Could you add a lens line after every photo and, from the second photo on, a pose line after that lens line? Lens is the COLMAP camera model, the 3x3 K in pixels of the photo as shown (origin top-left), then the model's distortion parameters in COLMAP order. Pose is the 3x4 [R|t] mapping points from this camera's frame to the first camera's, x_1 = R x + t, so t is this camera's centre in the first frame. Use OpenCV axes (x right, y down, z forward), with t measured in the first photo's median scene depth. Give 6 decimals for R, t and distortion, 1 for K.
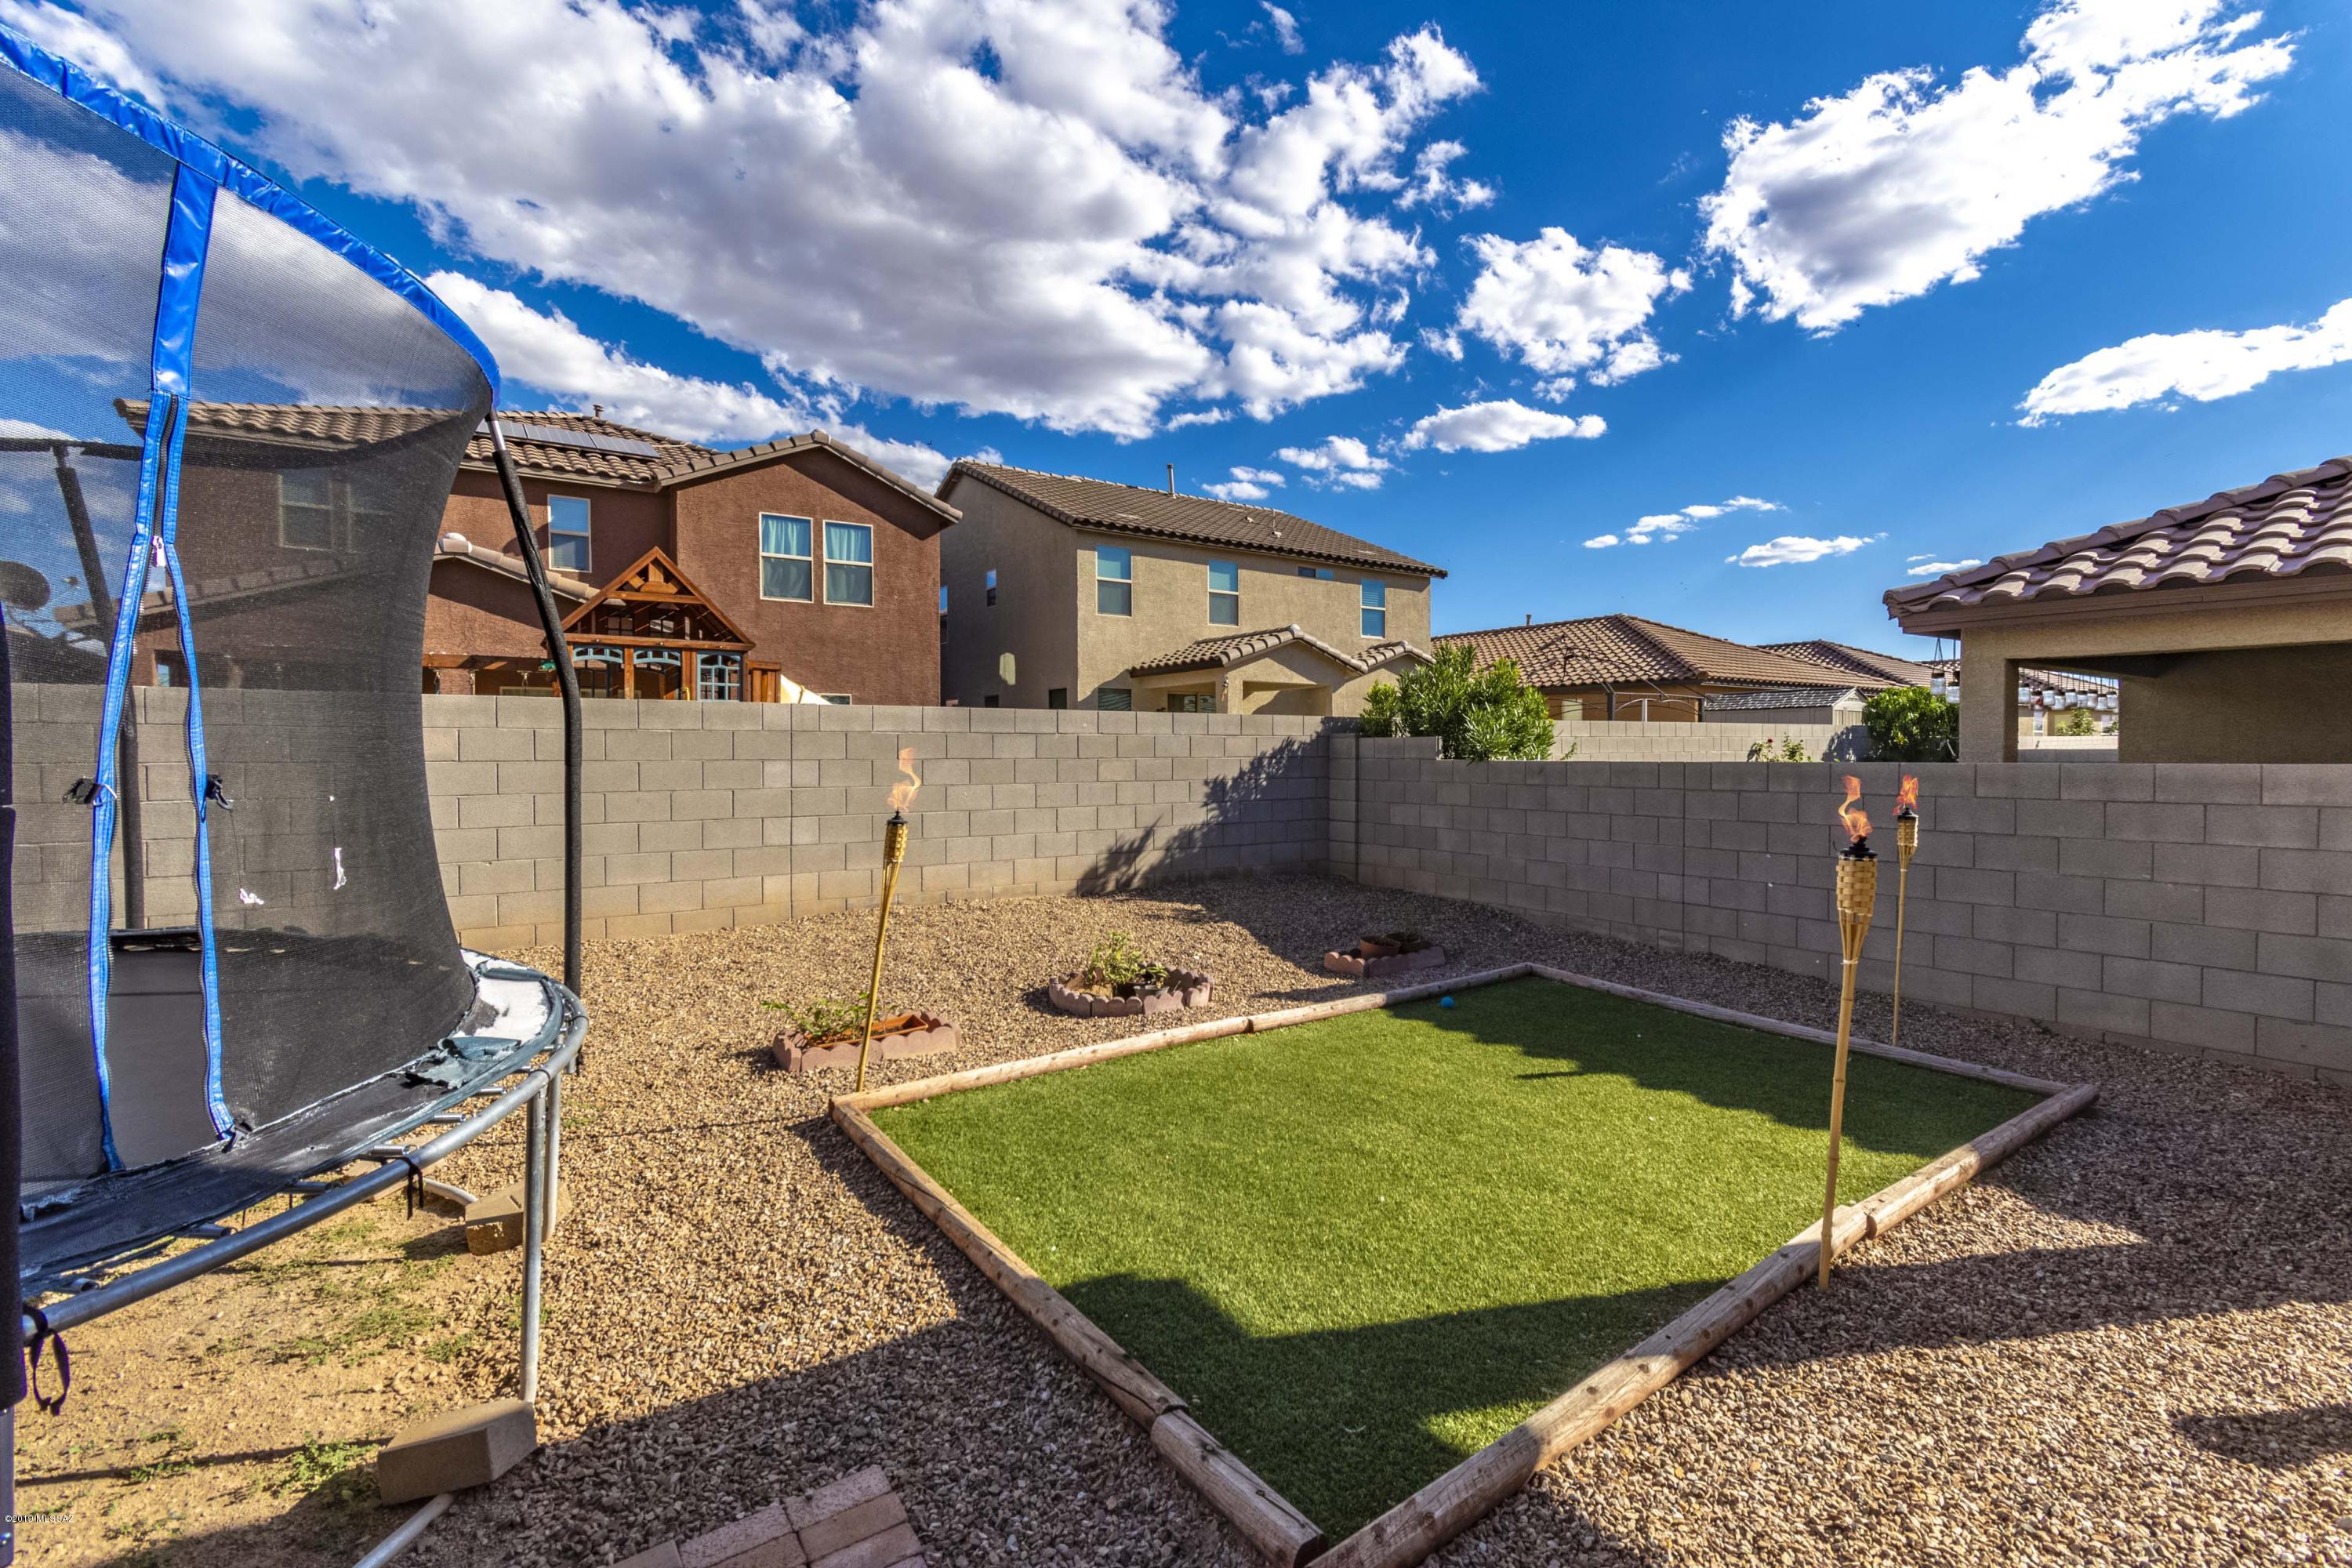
lens RADIAL K [[1049.0, 0, 1190.6], [0, 1049.0, 760.7], [0, 0, 1]] dist [0.004038, -0.001051]
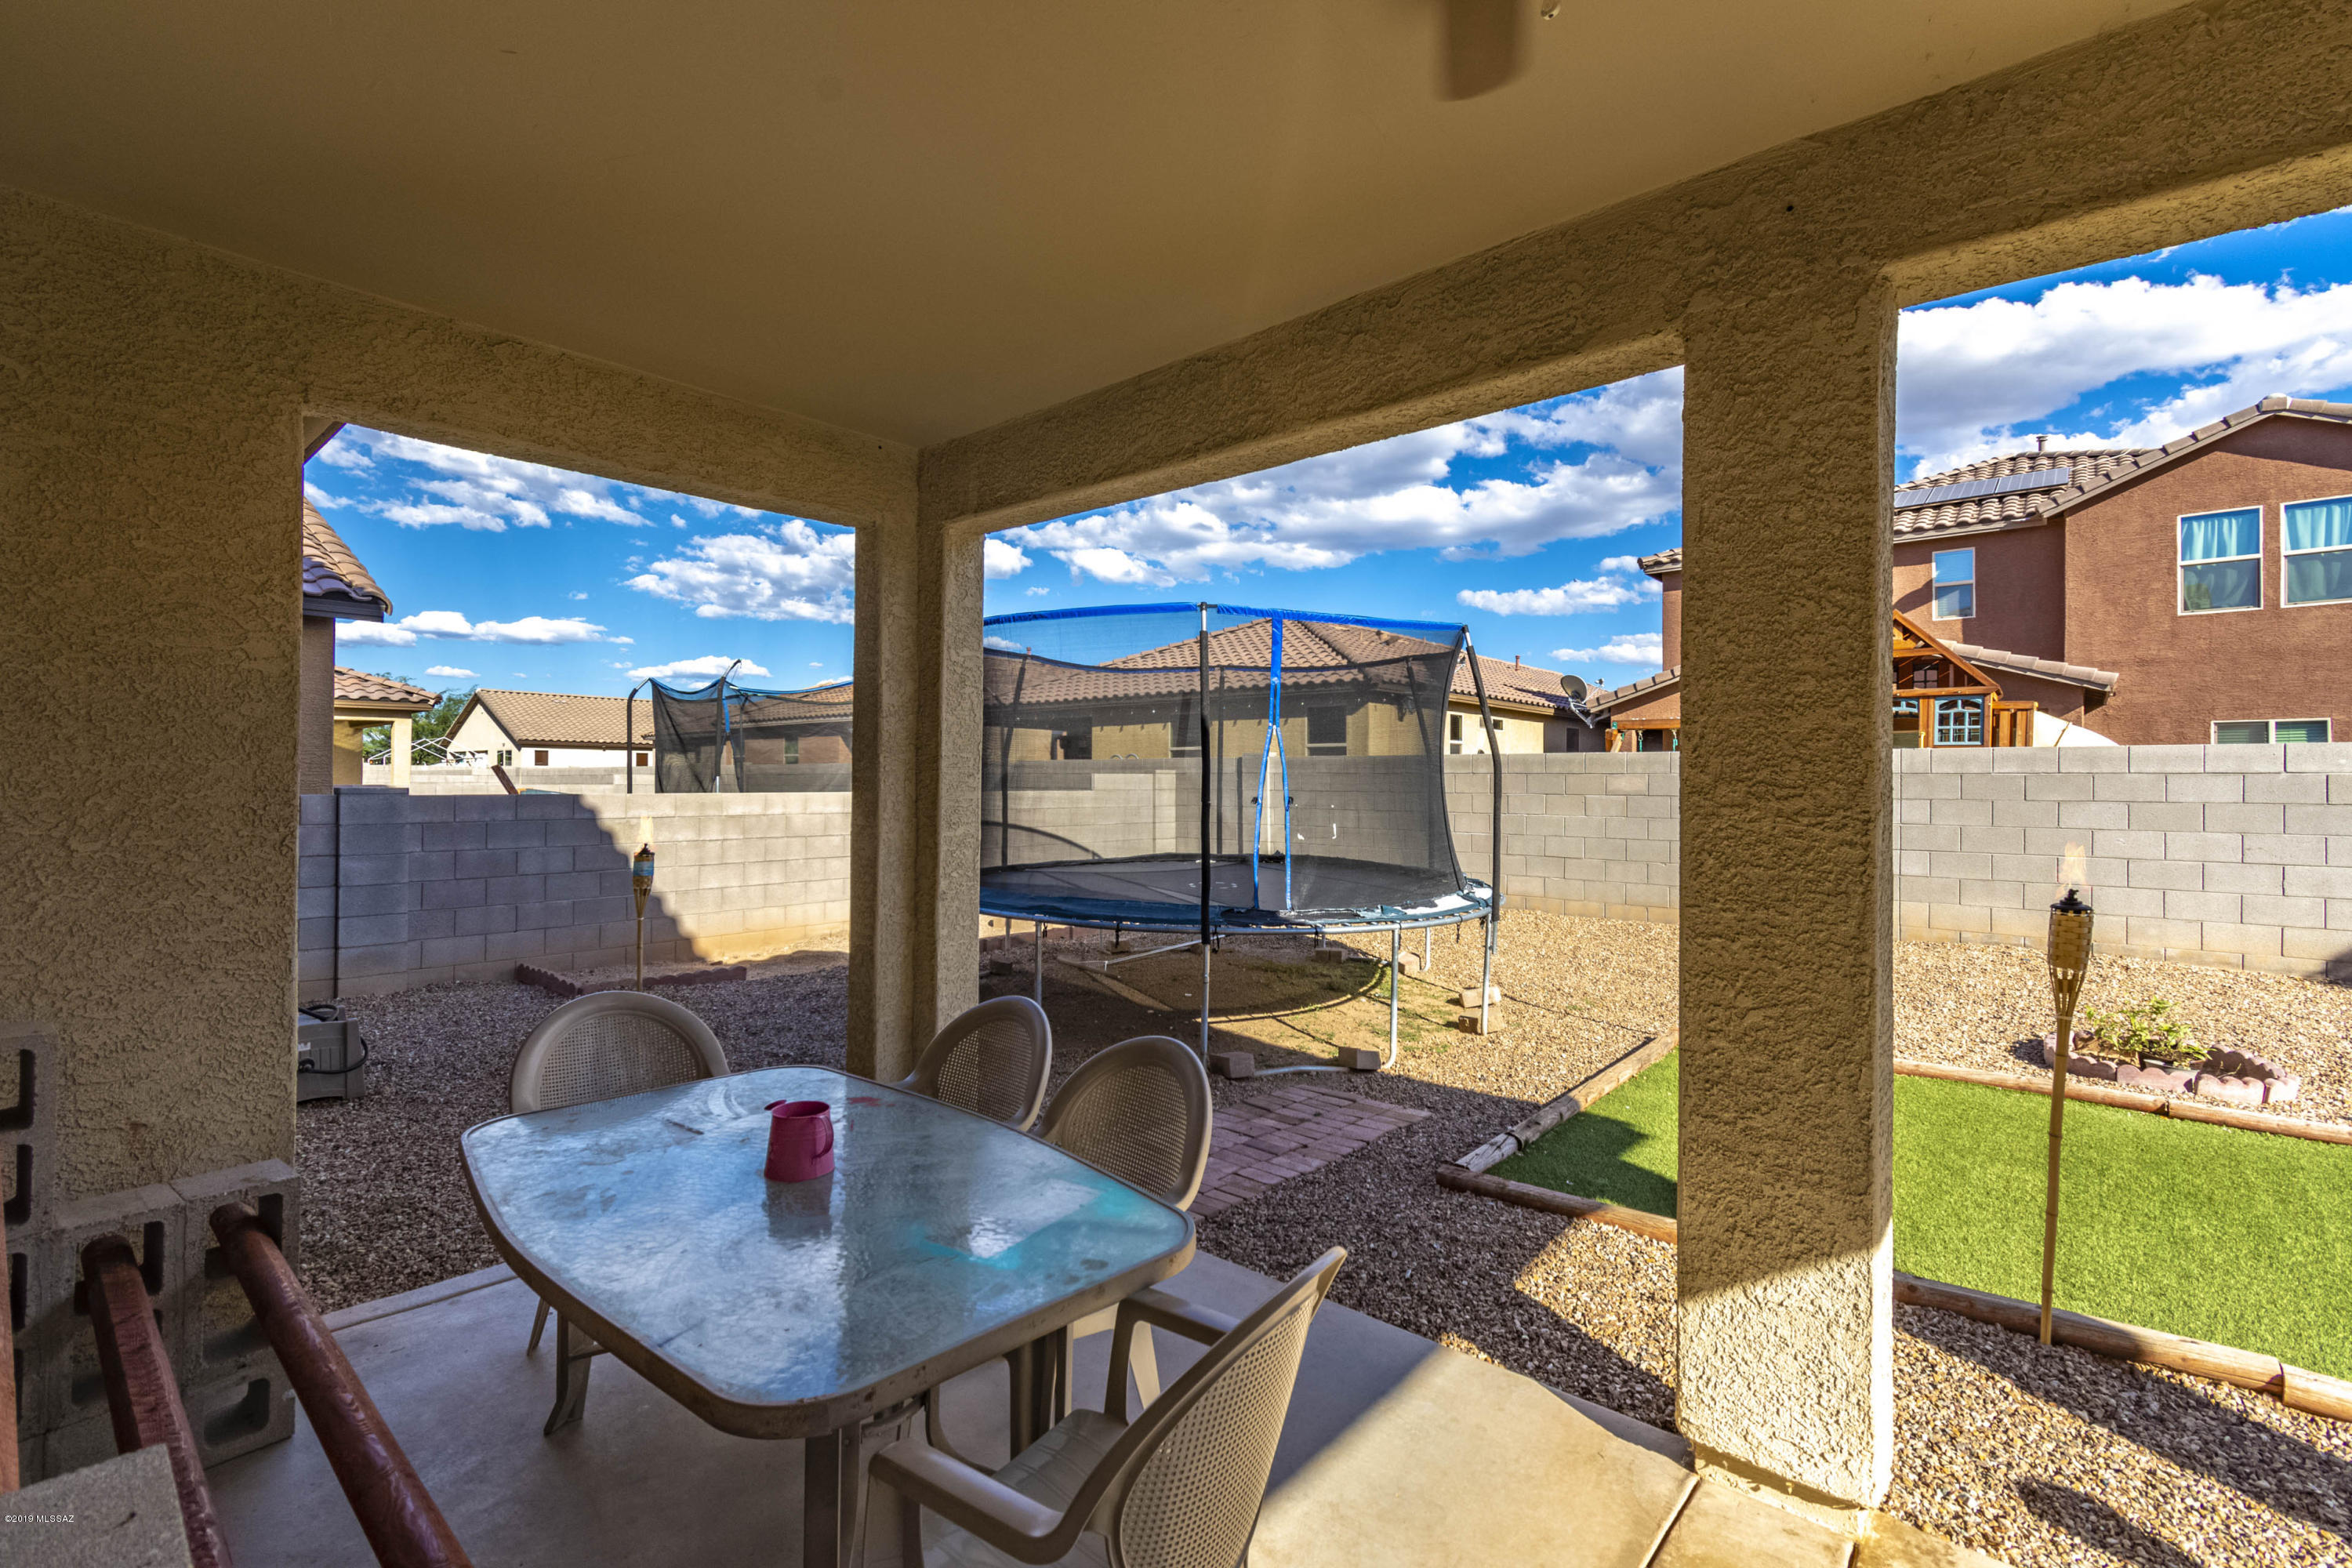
lens RADIAL K [[1049.0, 0, 1164.8], [0, 1049.0, 768.9], [0, 0, 1]] dist [0.004038, -0.001051]
pose [[0.218535, -0.008595, -0.975791, 0.412905], [-0.014840, 0.999816, -0.012130, -0.005954], [0.975716, 0.017131, 0.218367, -0.013528]]
